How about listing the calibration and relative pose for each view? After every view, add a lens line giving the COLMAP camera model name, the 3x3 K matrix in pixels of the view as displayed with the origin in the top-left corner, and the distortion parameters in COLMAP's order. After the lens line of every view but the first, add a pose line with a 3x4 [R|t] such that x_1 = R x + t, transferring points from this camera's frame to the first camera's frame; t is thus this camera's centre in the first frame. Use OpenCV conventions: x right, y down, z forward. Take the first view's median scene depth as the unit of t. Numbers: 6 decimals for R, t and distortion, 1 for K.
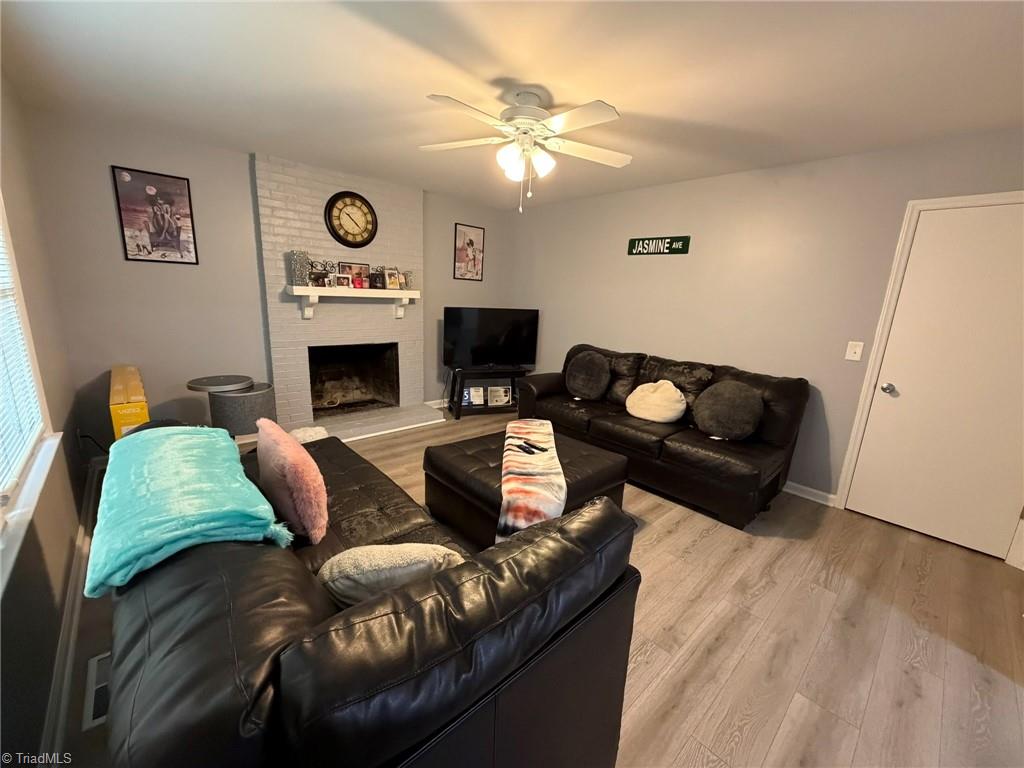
lens RADIAL K [[416.0, 0, 514.6], [0, 416.0, 385.5], [0, 0, 1]] dist [-0.001778, -0.000333]
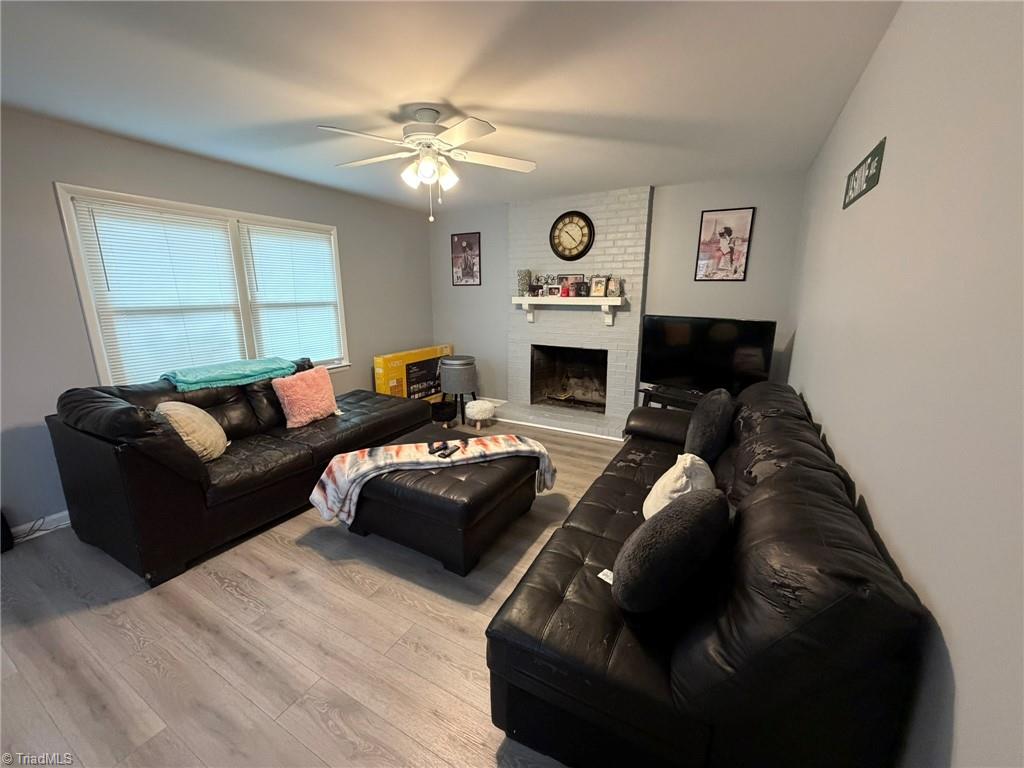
lens RADIAL K [[416.0, 0, 506.7], [0, 416.0, 384.4], [0, 0, 1]] dist [-0.001778, -0.000333]
pose [[0.295787, 0.165757, -0.940763, 0.680053], [-0.193449, 0.974818, 0.110935, -0.099644], [0.935461, 0.149176, 0.320405, 0.539155]]
